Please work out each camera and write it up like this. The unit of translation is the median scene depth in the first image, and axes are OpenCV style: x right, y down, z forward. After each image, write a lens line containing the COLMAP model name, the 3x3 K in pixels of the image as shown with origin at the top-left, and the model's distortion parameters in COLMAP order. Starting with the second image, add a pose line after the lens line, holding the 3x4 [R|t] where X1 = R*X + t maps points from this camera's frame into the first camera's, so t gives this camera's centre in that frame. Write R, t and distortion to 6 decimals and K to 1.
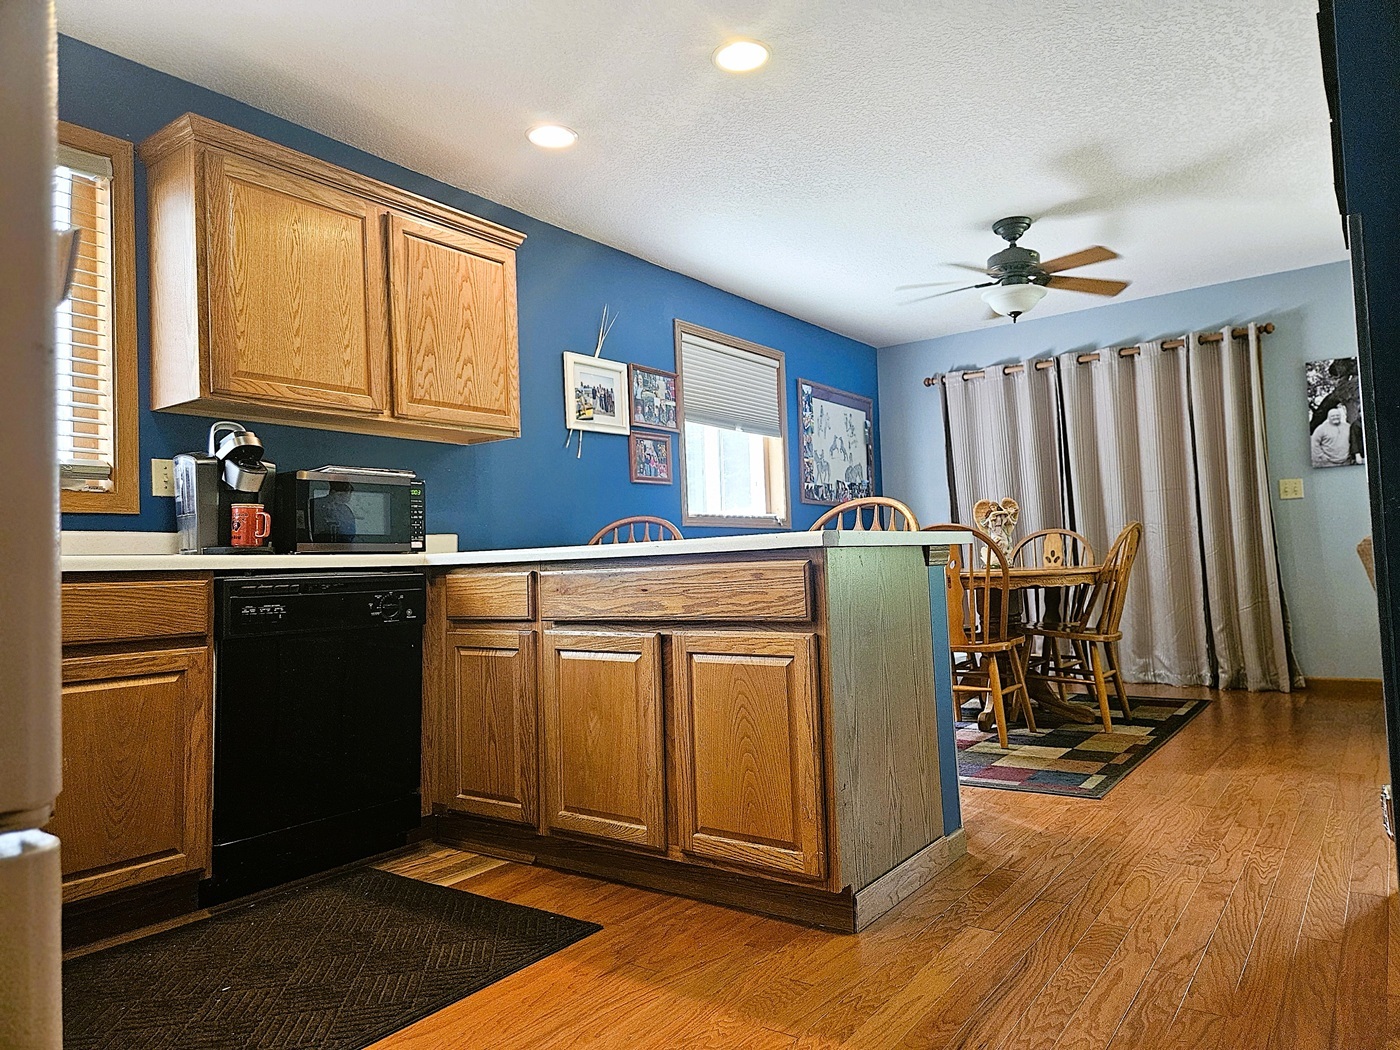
lens RADIAL K [[925.3, 0, 700.0], [0, 925.3, 525.0], [0, 0, 1]] dist [0.043881, -0.006725]
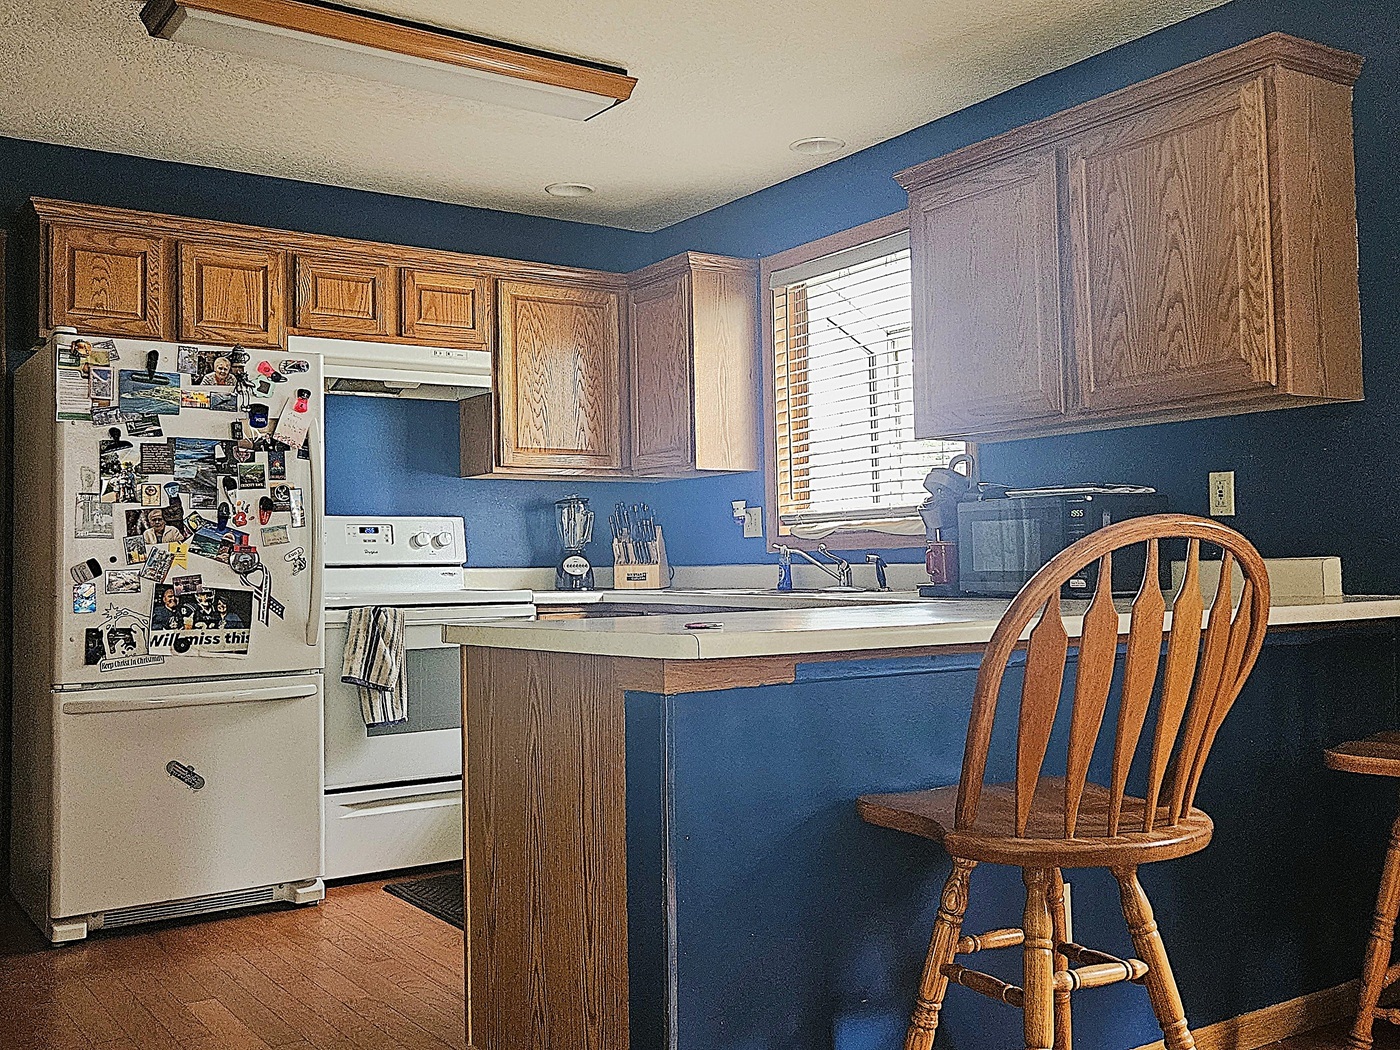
lens RADIAL K [[1371.8, 0, 707.5], [0, 1371.8, 494.1], [0, 0, 1]] dist [0.068341, -0.092223]
pose [[-0.332199, -0.006643, -0.943186, 0.534415], [0.075185, 0.996607, -0.033500, -0.022816], [0.940208, -0.082042, -0.330572, 0.692681]]
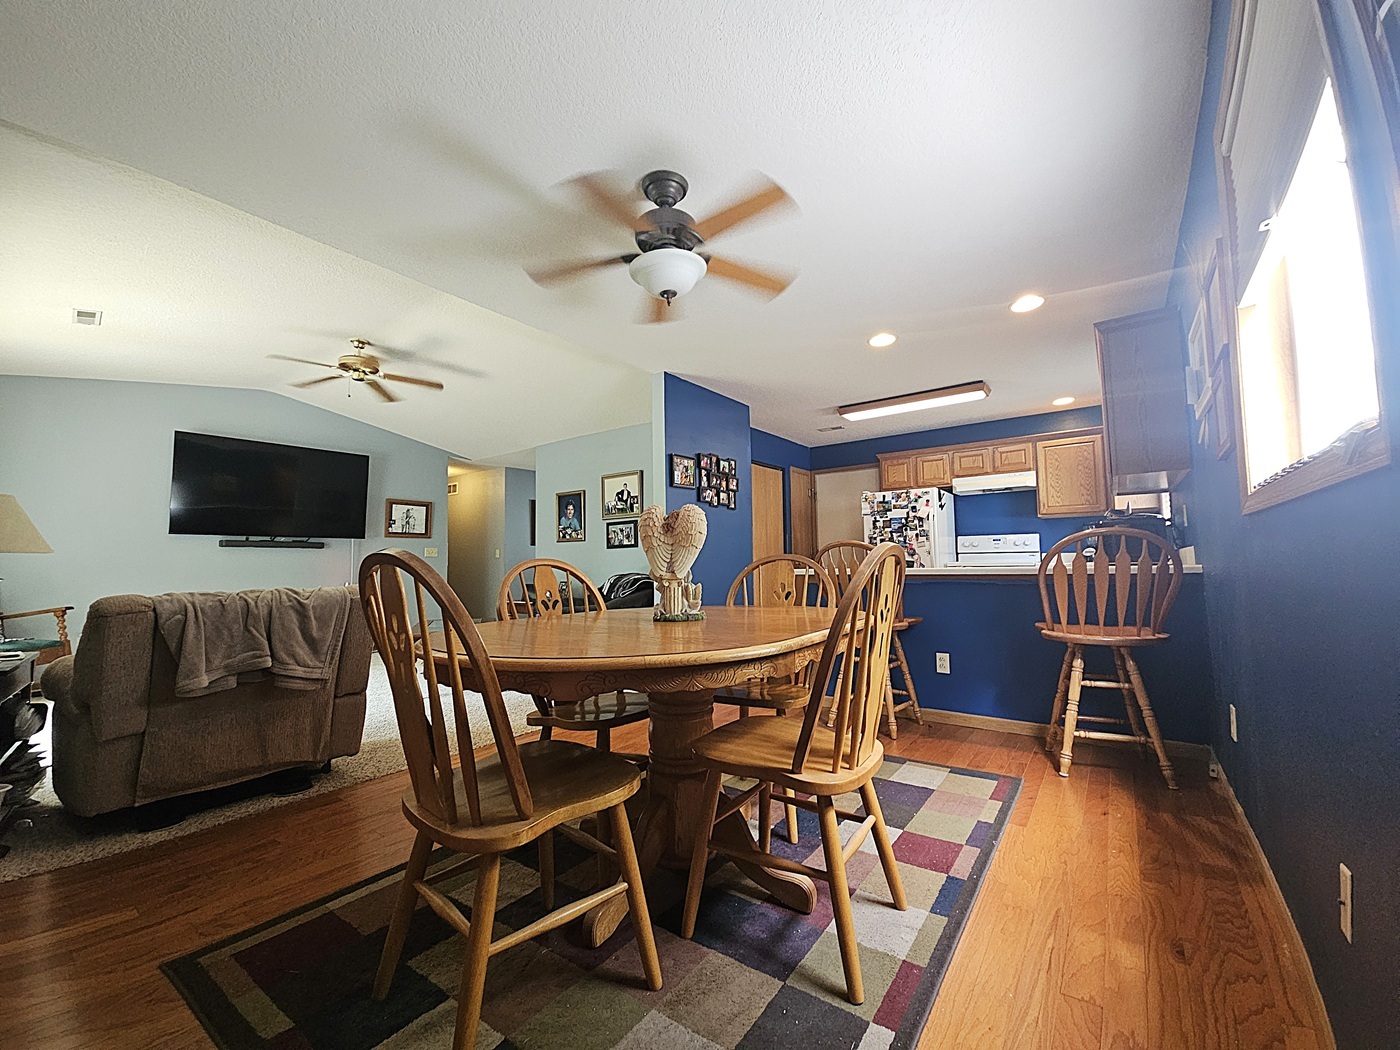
lens RADIAL K [[565.5, 0, 696.6], [0, 565.5, 527.5], [0, 0, 1]] dist [0.008216, -0.007923]
pose [[-0.998719, 0.050602, -0.000891, 0.287195], [0.050379, 0.992322, -0.112954, 0.027298], [-0.004831, -0.112854, -0.993600, 1.312725]]
